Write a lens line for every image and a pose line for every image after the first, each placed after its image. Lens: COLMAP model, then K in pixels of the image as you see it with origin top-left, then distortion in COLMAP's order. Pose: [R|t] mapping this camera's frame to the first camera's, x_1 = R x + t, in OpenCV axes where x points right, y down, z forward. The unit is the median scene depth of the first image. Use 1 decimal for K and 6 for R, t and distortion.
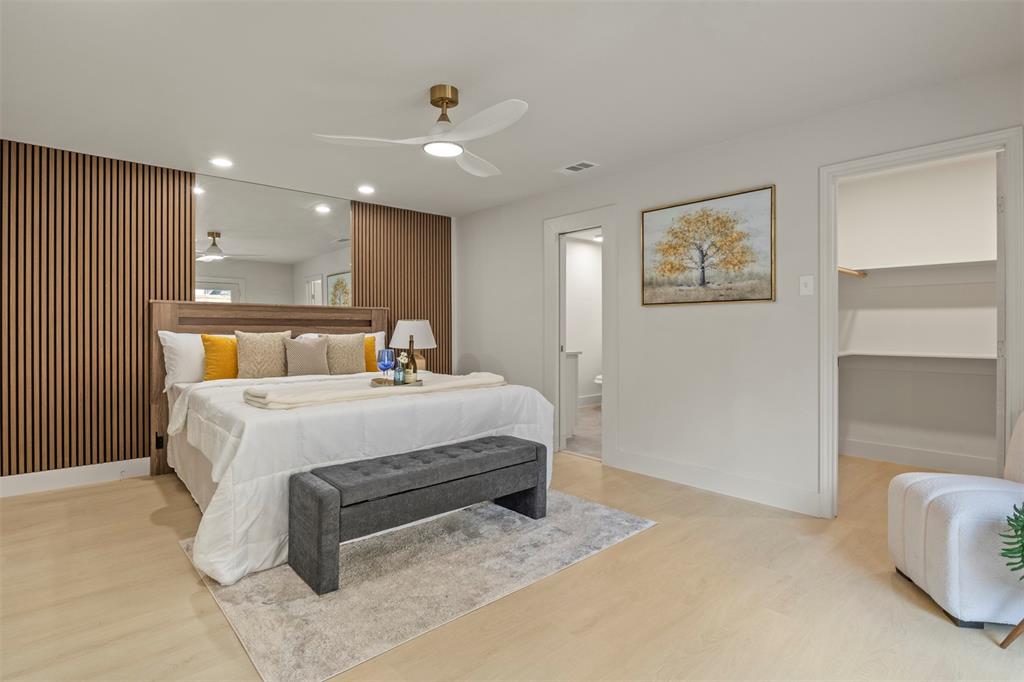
lens RADIAL K [[516.0, 0, 511.7], [0, 516.0, 334.9], [0, 0, 1]] dist [-0.025406, -0.002684]
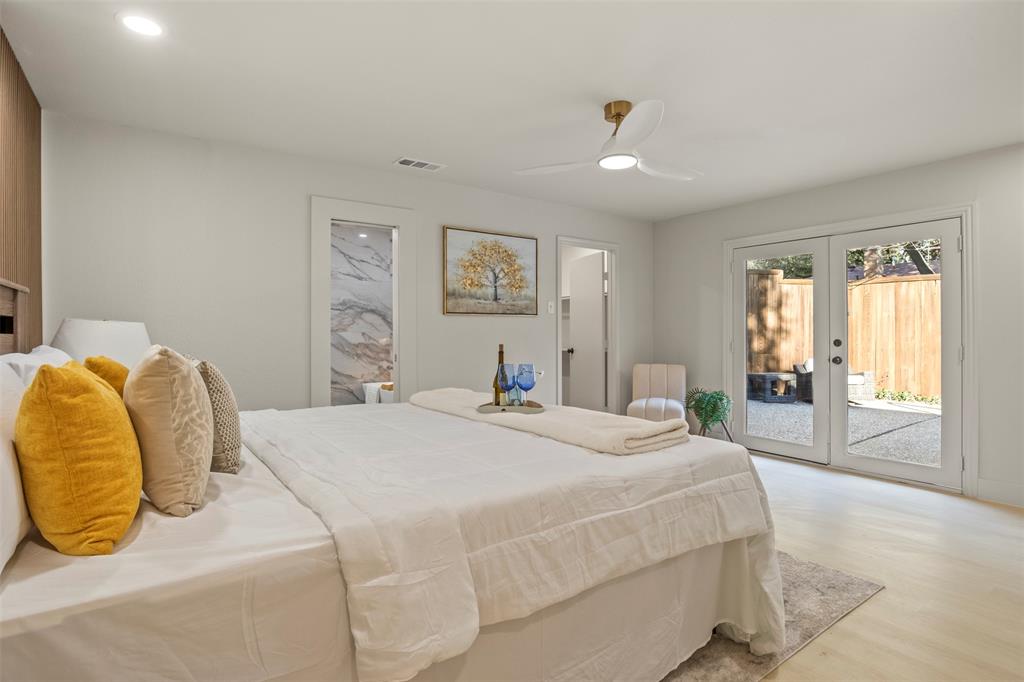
lens RADIAL K [[516.0, 0, 512.0], [0, 516.0, 335.0], [0, 0, 1]] dist [-0.025406, -0.002684]
pose [[0.089783, -0.003955, 0.995953, -0.882058], [0.017658, 0.999841, 0.002378, -0.013778], [-0.995805, 0.017373, 0.089839, 0.836351]]
